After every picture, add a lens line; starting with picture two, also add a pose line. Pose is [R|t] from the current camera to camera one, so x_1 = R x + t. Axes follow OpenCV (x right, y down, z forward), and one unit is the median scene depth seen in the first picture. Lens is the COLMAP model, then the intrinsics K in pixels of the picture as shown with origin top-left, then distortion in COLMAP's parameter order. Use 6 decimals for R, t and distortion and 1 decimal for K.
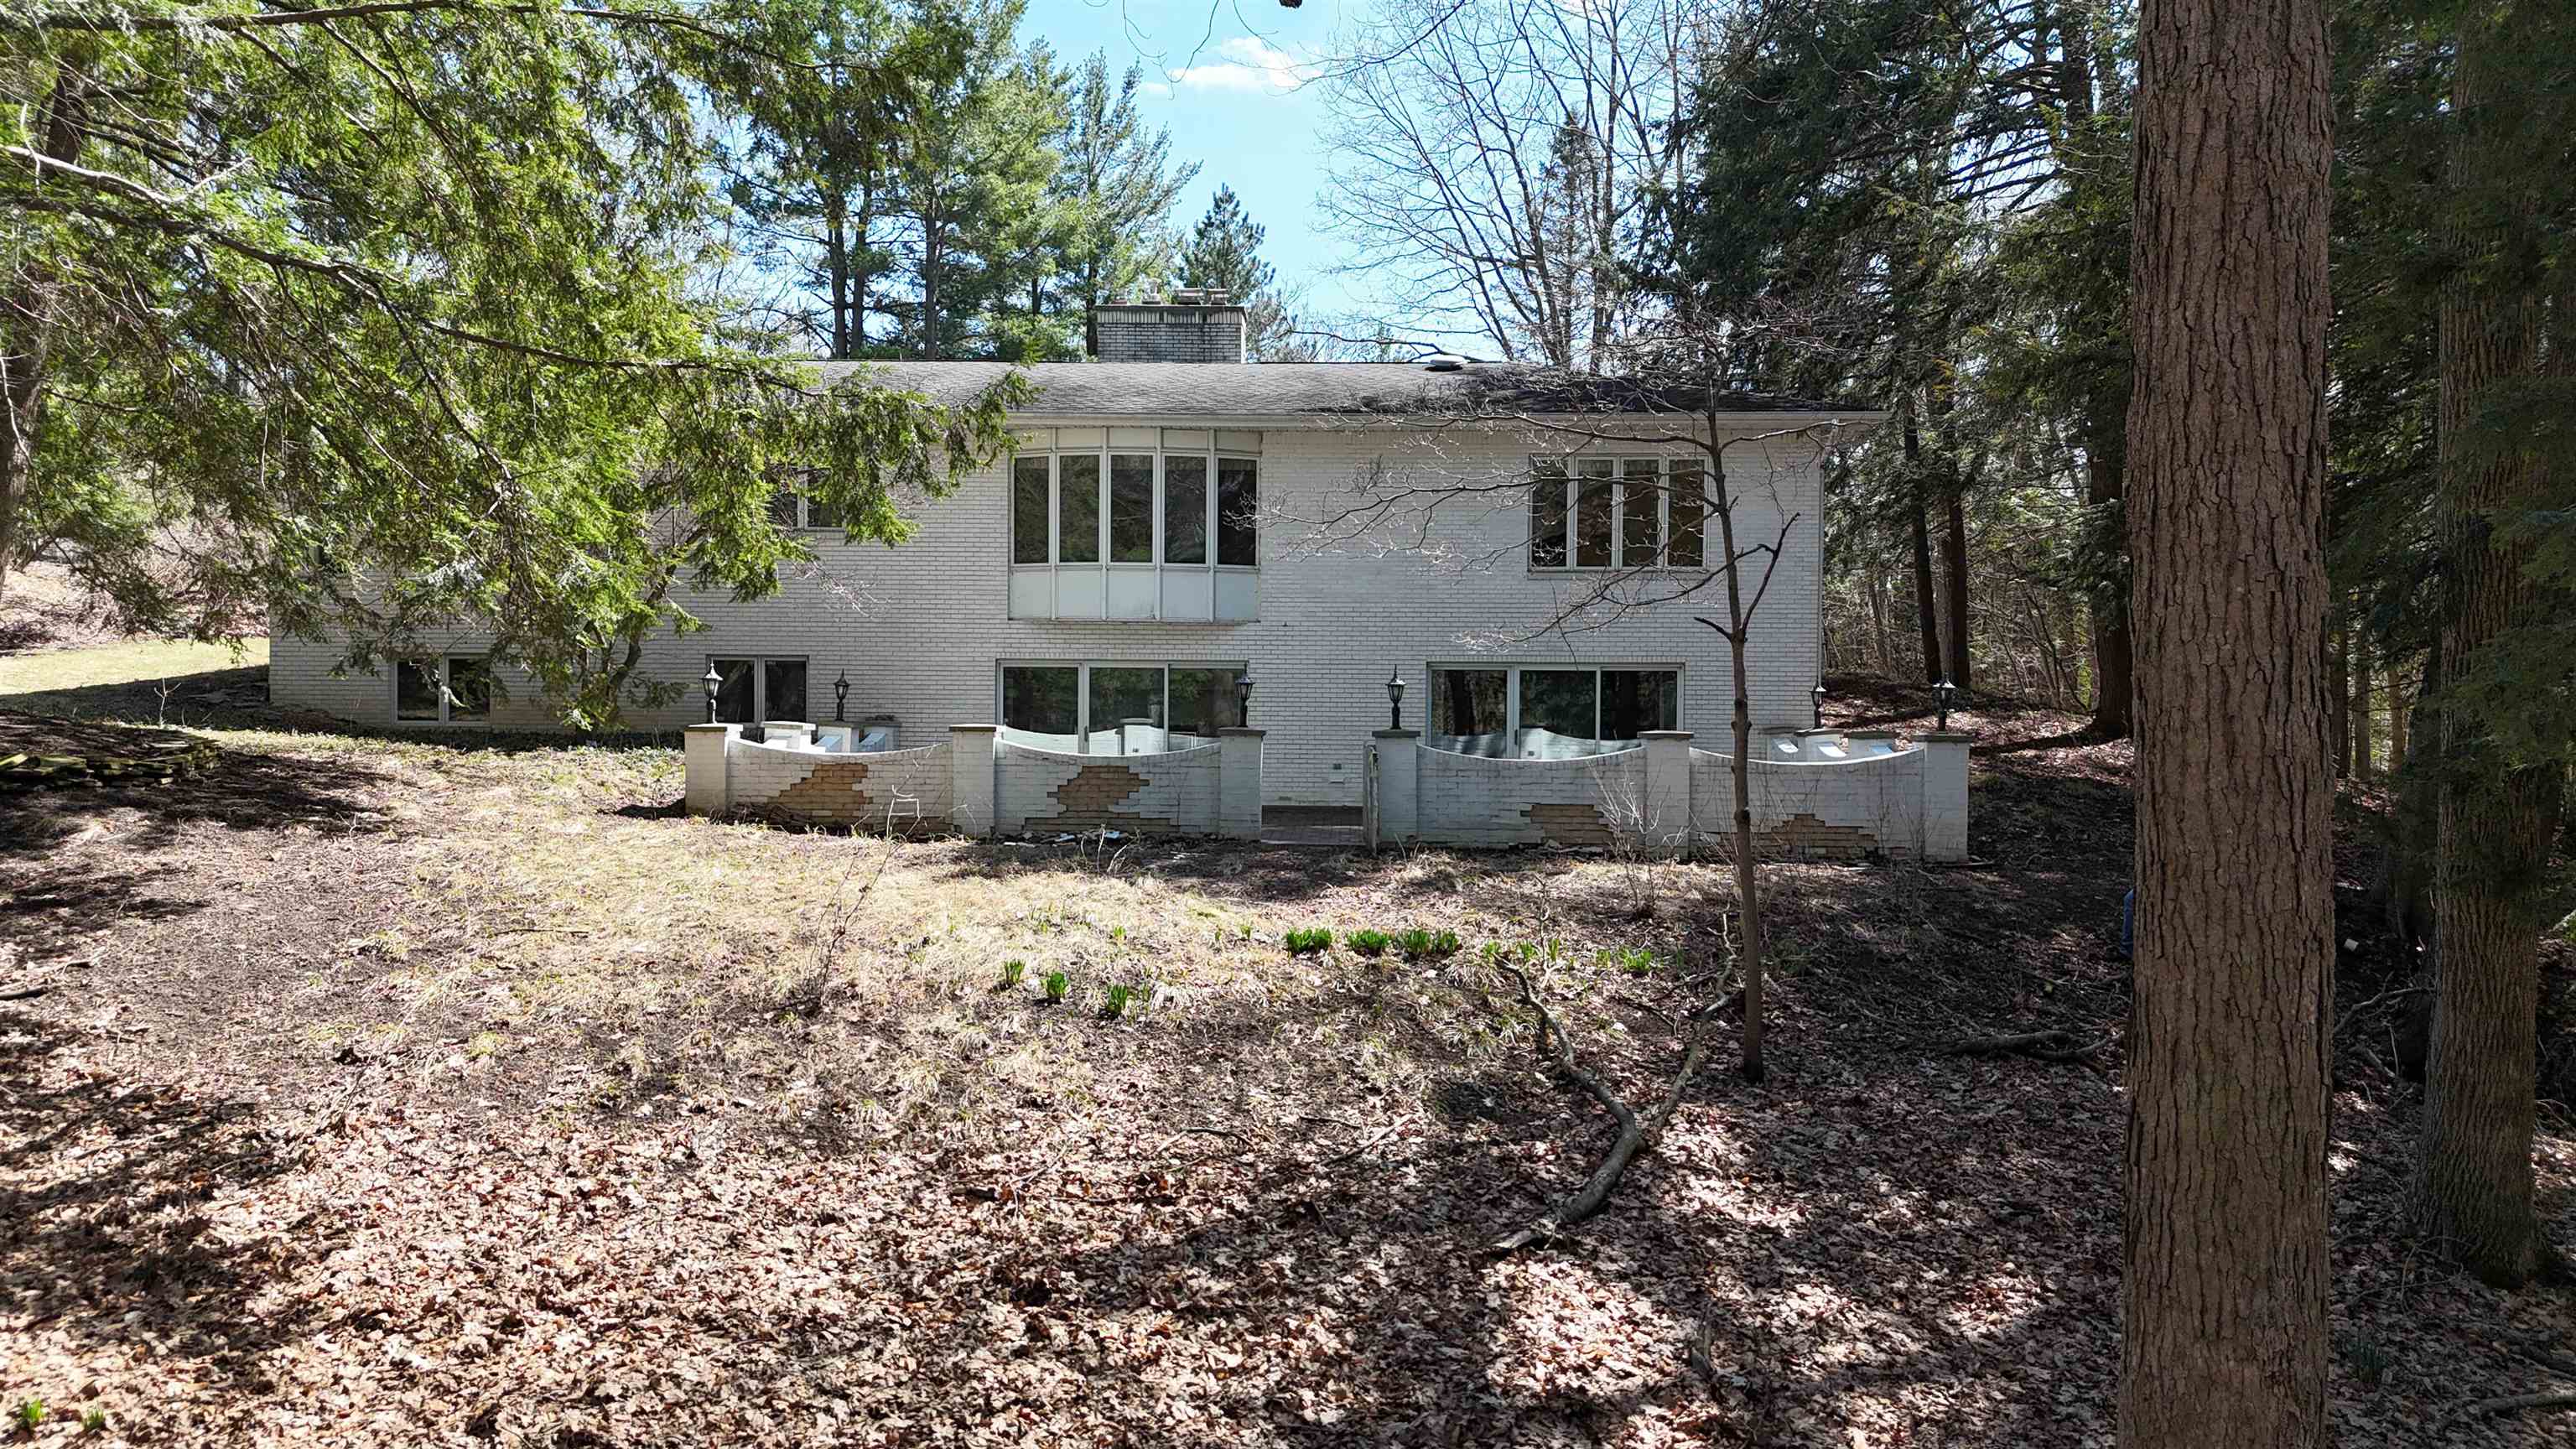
lens RADIAL K [[1878.0, 0, 1286.8], [0, 1878.0, 724.5], [0, 0, 1]] dist [0.011314, 0.002123]
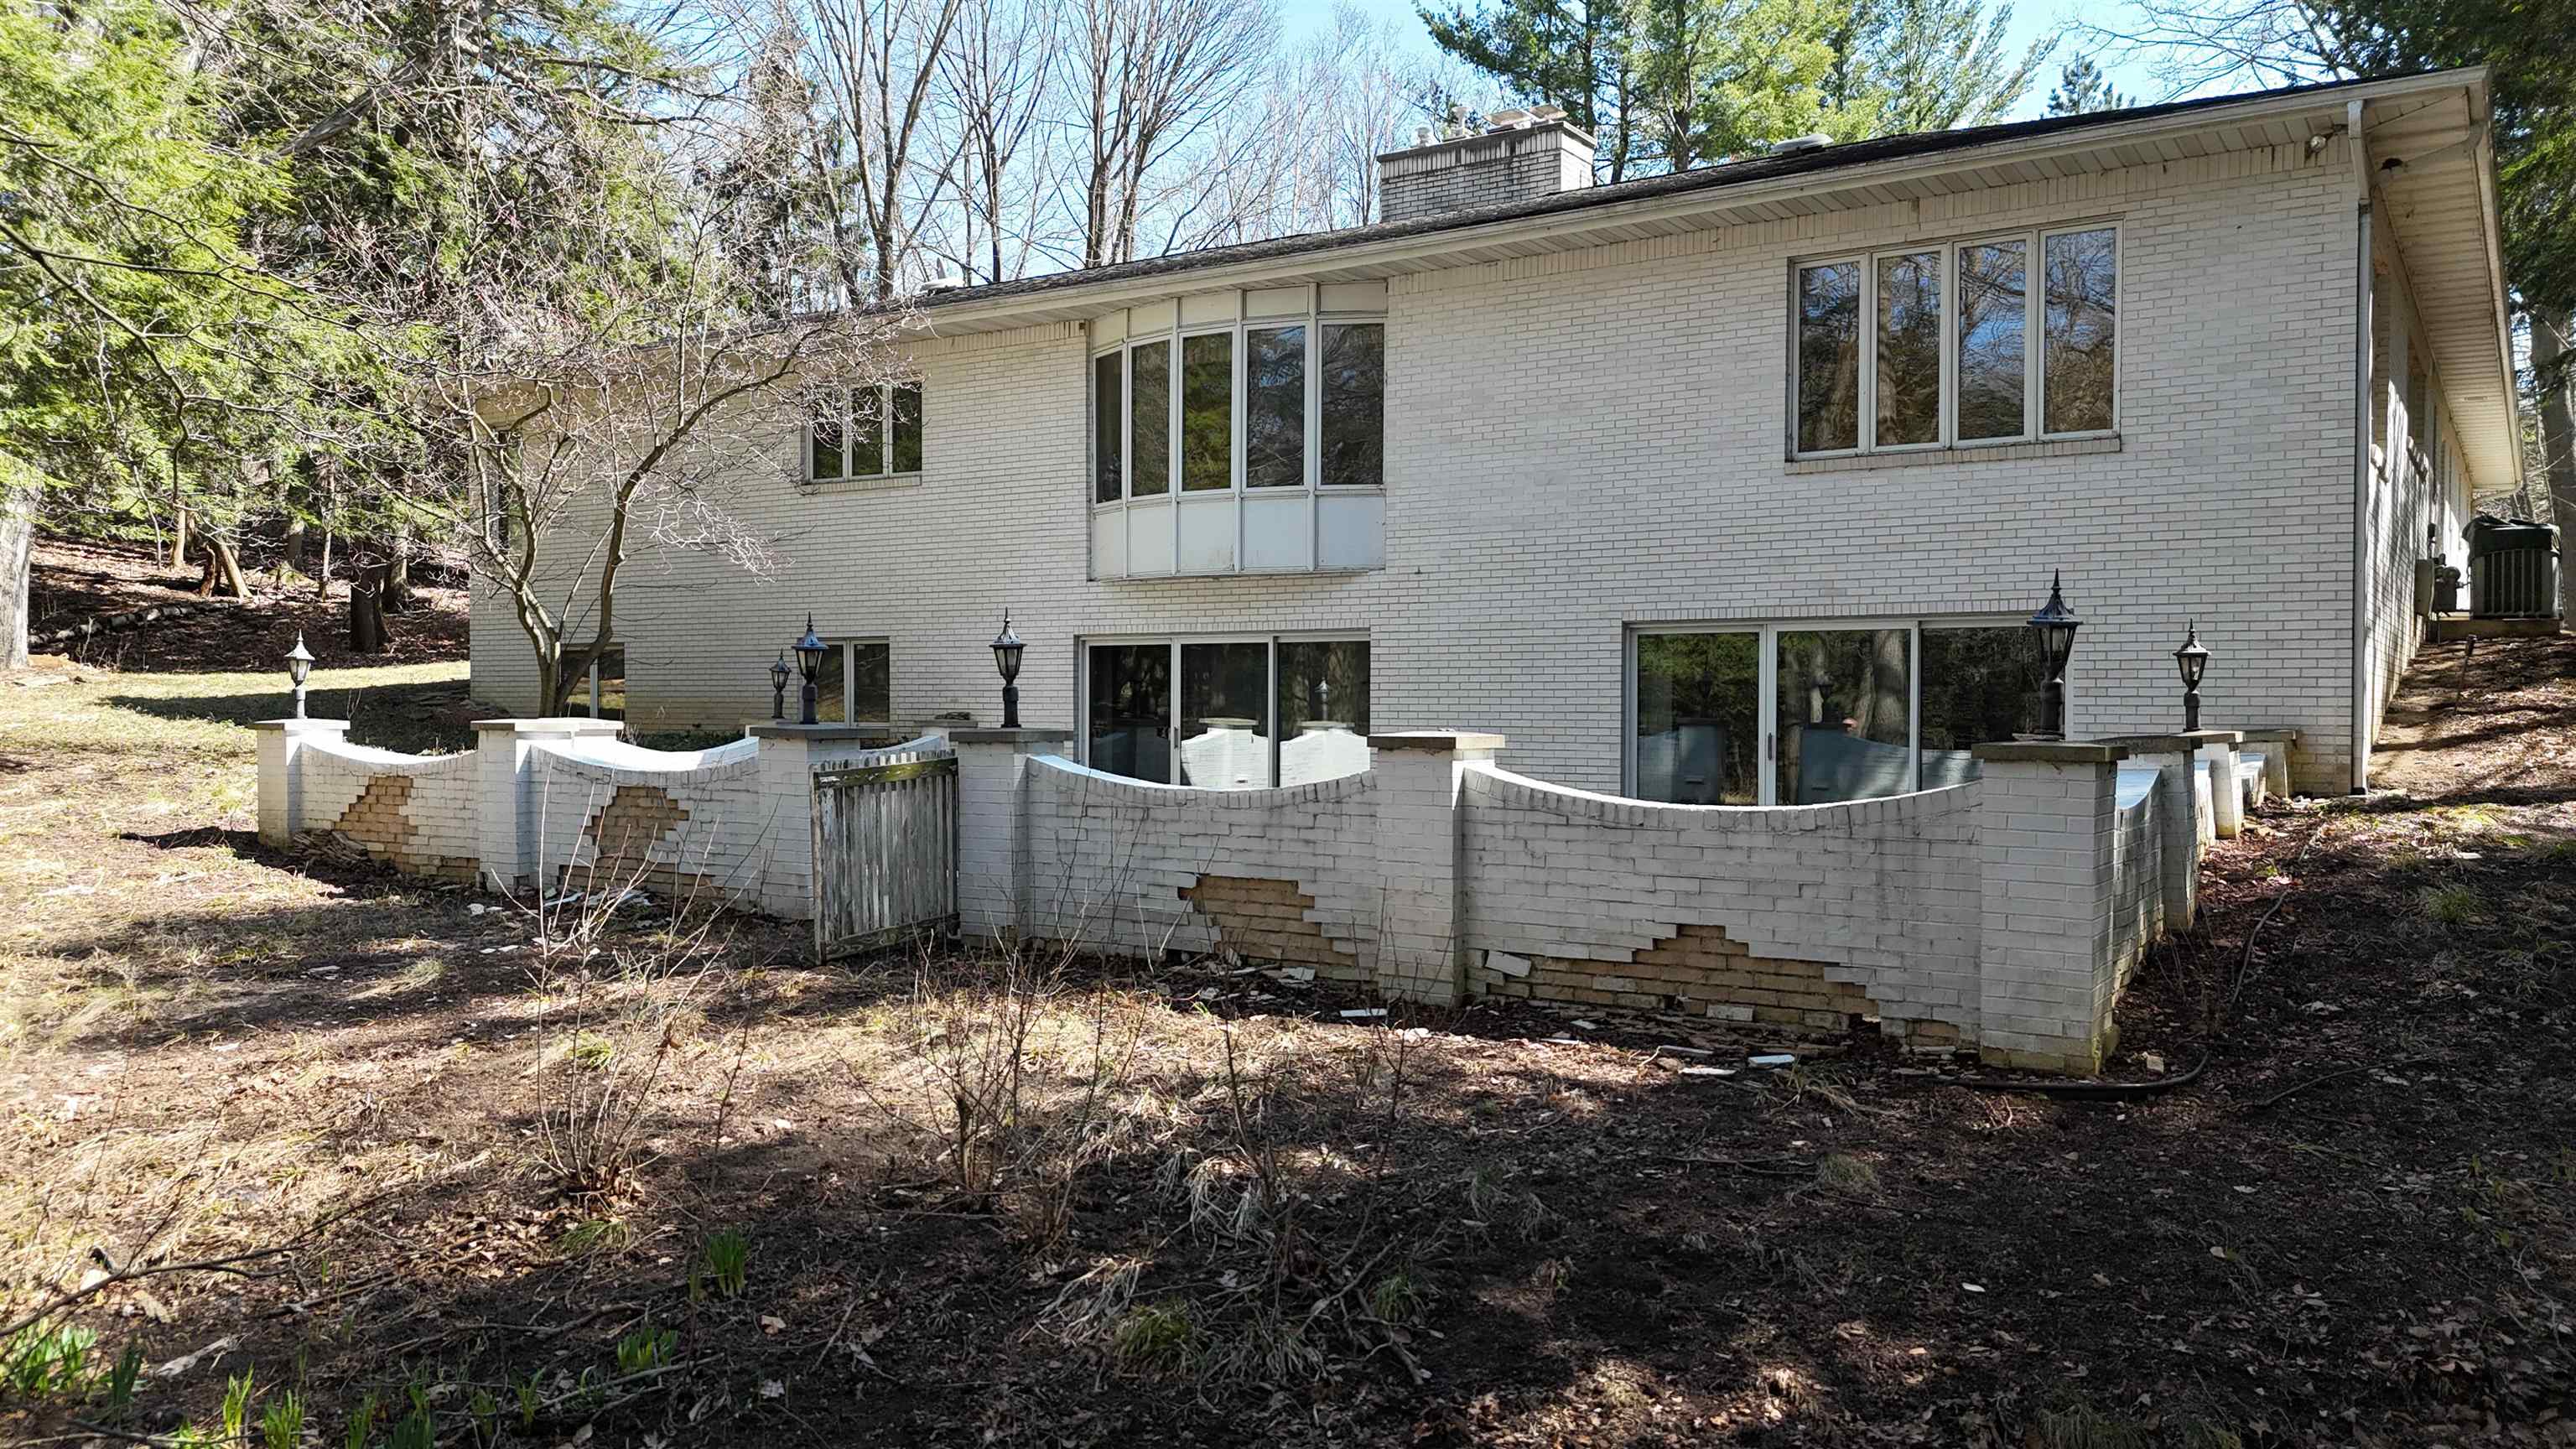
lens RADIAL K [[1878.0, 0, 1288.9], [0, 1878.0, 721.3], [0, 0, 1]] dist [0.011314, 0.002123]
pose [[0.843968, 0.000296, -0.536393, 0.308390], [-0.005510, 0.999952, -0.008118, 0.003586], [0.536365, 0.009807, 0.843929, 0.433913]]
